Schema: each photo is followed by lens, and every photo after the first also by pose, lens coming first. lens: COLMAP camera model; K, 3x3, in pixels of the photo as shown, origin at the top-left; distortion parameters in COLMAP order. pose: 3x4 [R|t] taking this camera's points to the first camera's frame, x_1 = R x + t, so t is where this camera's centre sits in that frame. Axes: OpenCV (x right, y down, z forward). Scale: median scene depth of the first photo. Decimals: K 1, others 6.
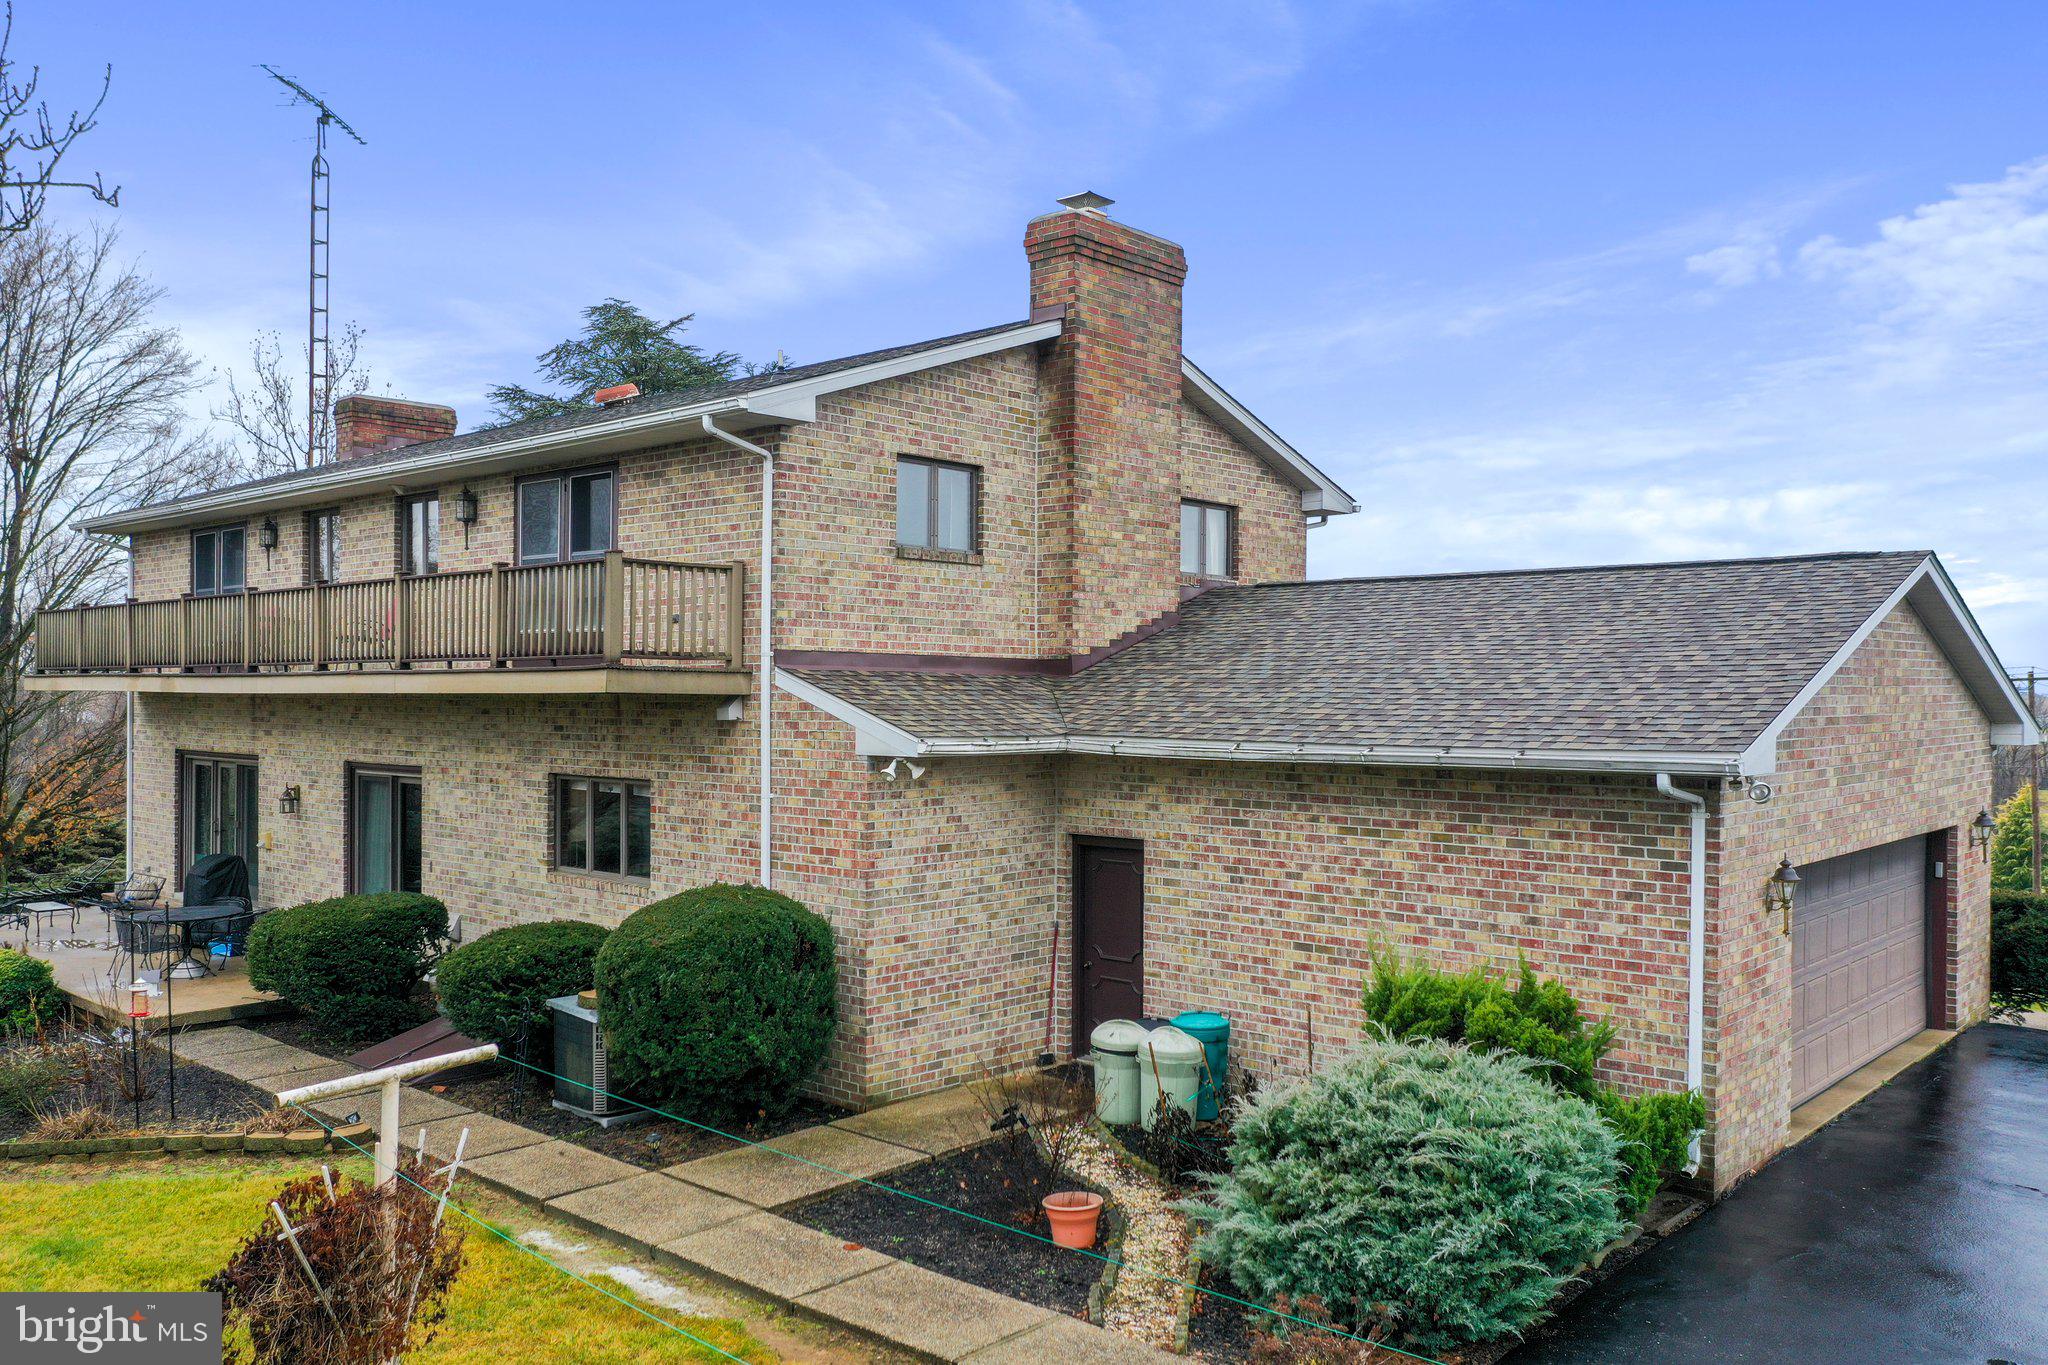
lens RADIAL K [[1601.1, 0, 1010.8], [0, 1601.1, 692.3], [0, 0, 1]] dist [-0.011639, -0.000141]
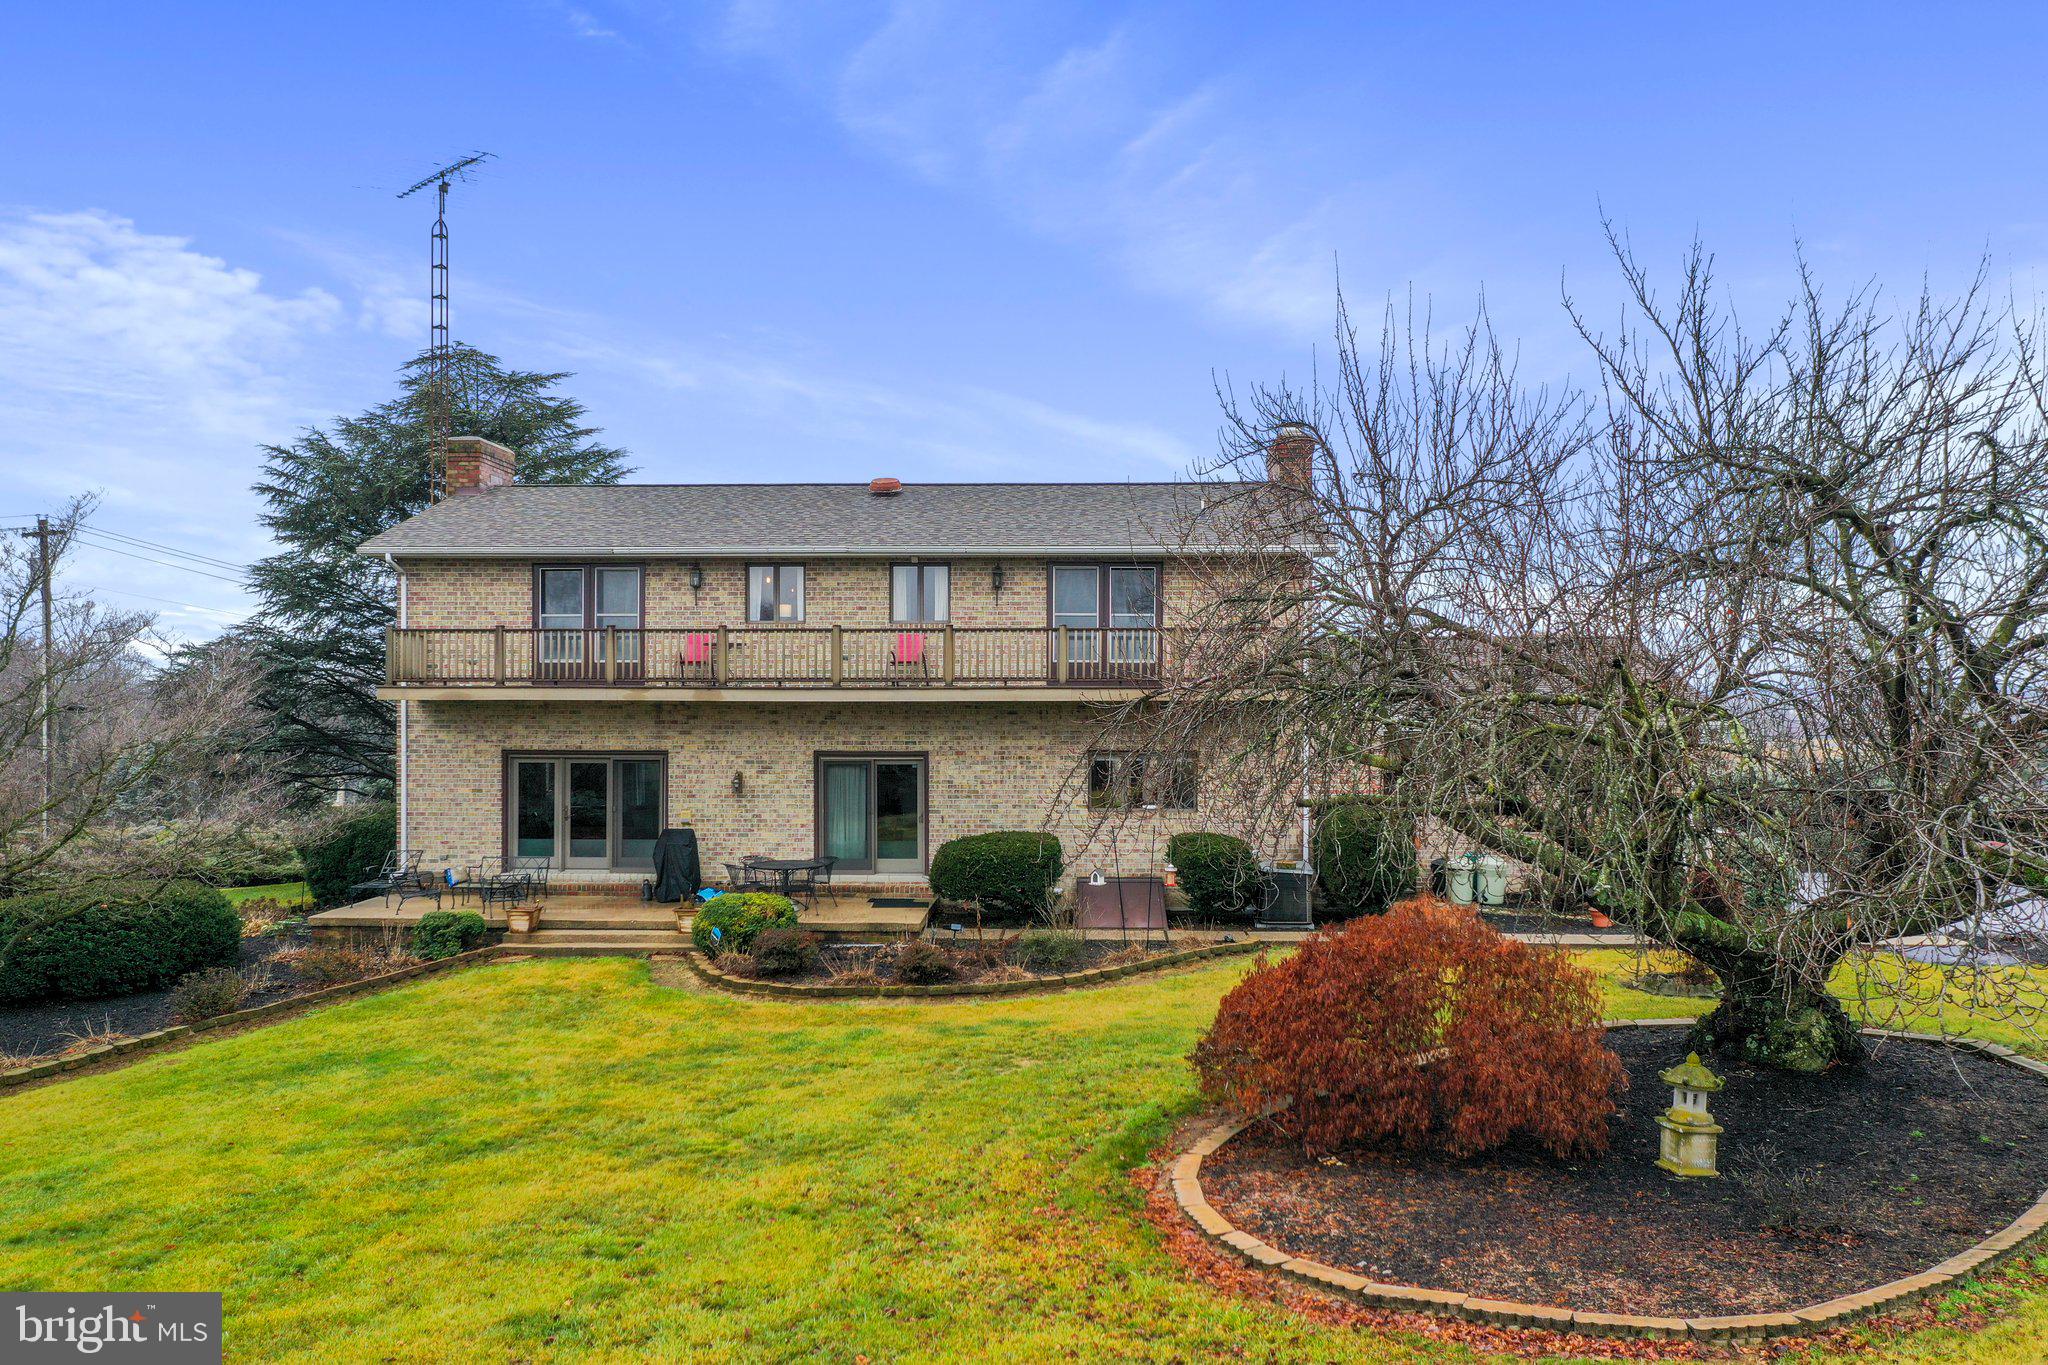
lens RADIAL K [[1601.1, 0, 1010.8], [0, 1601.1, 692.3], [0, 0, 1]] dist [-0.011639, -0.000141]
pose [[0.769201, -0.001022, 0.639006, -1.451324], [0.002125, 0.999997, -0.000959, -0.006555], [-0.639003, 0.002096, 0.769201, -0.193767]]
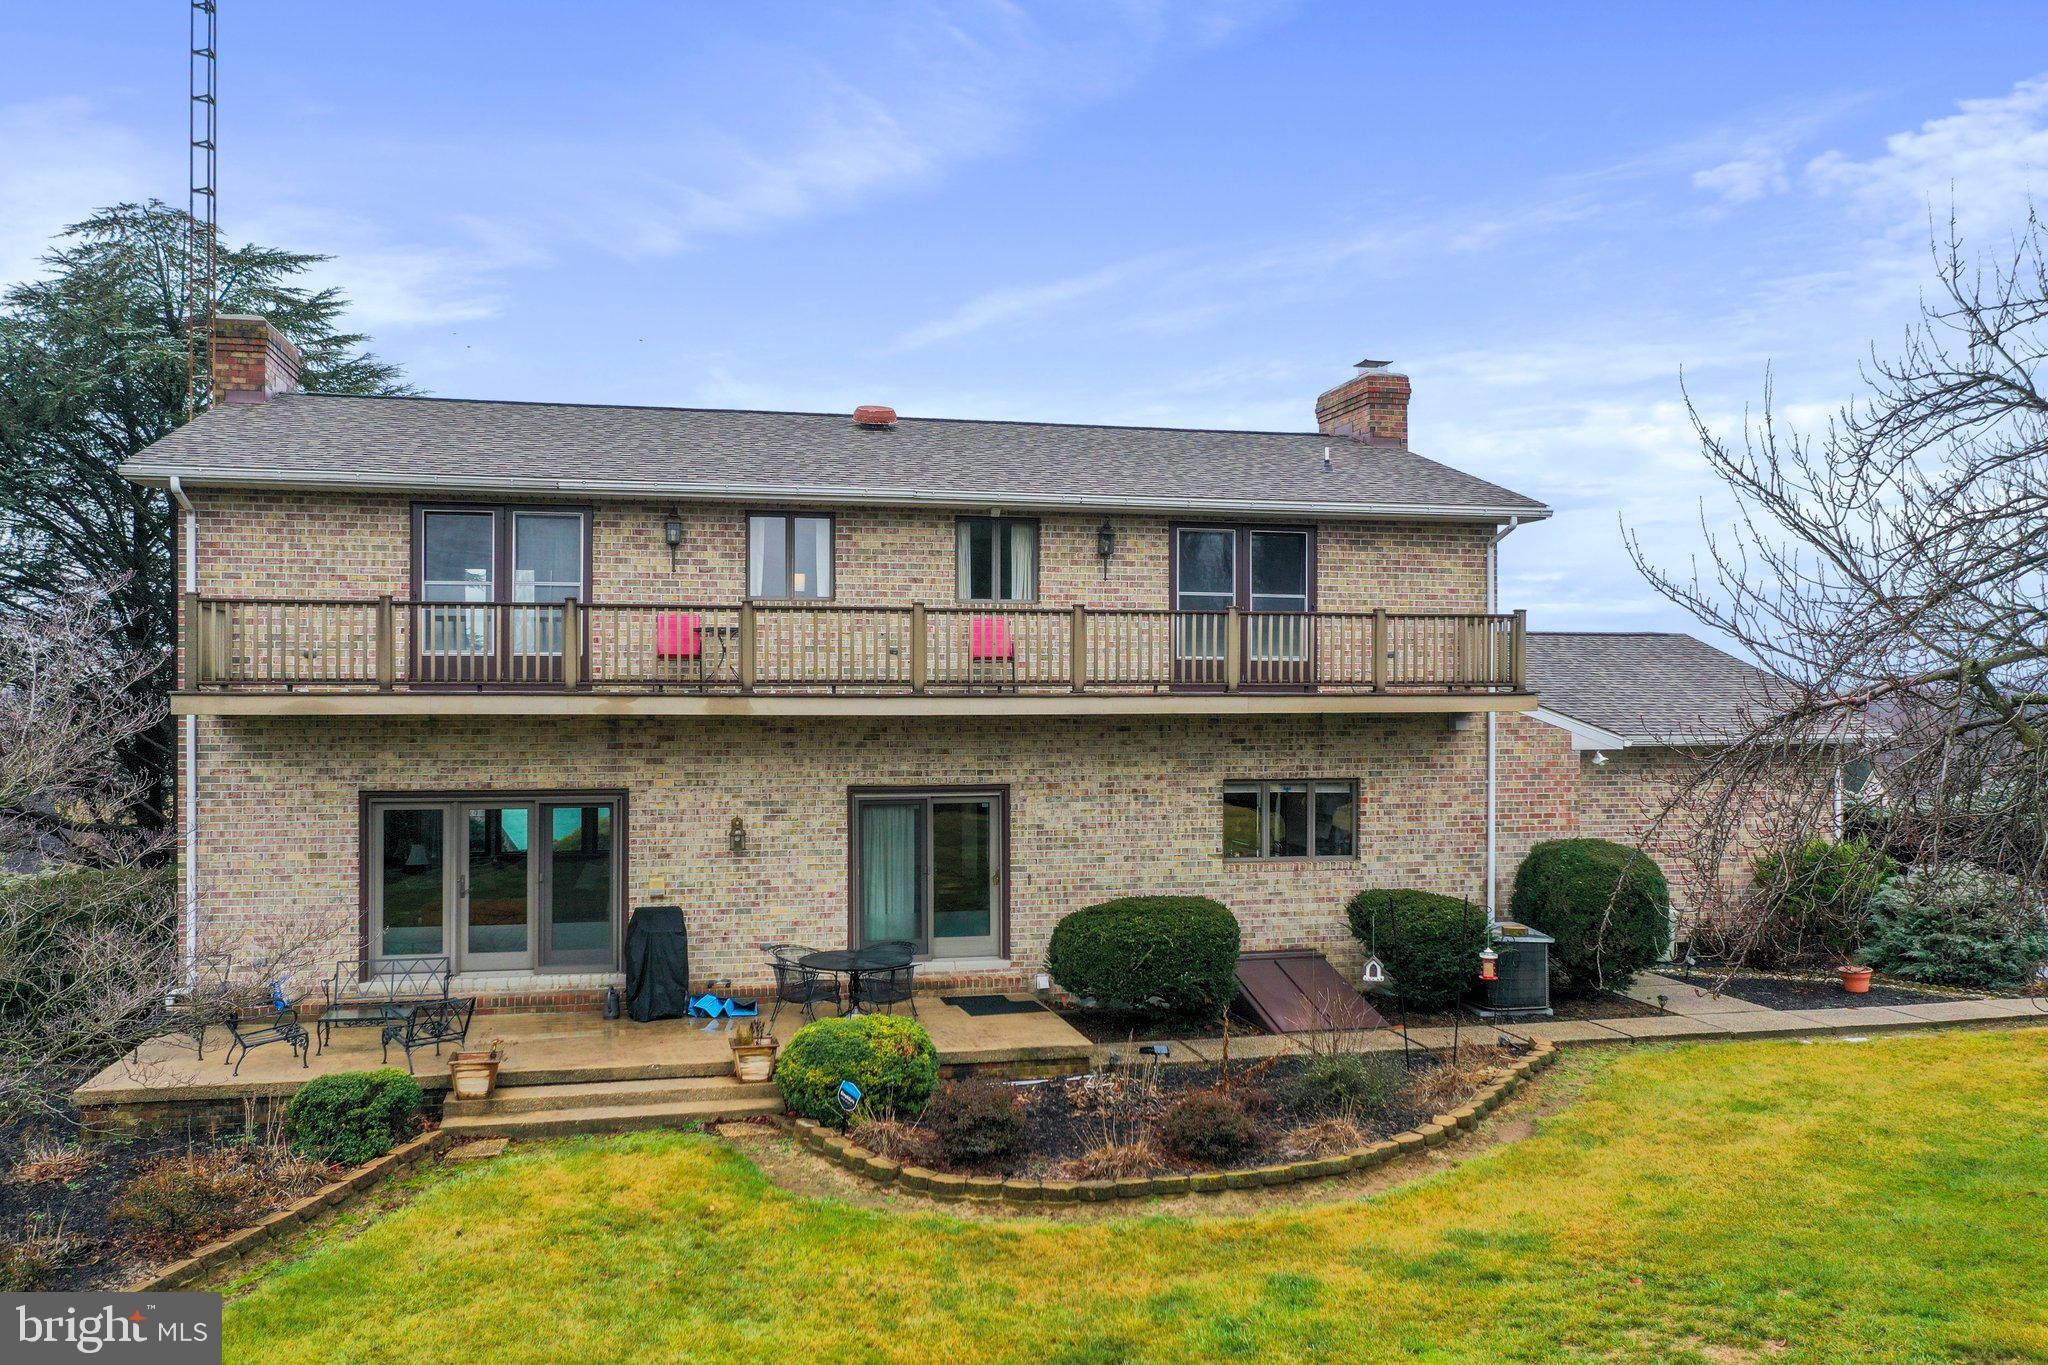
lens RADIAL K [[1601.1, 0, 1010.8], [0, 1601.1, 692.3], [0, 0, 1]] dist [-0.011639, -0.000141]
pose [[0.574304, -0.001412, 0.818641, -1.417202], [0.001925, 0.999998, 0.000374, -0.015136], [-0.818640, 0.001361, 0.574305, 0.478616]]
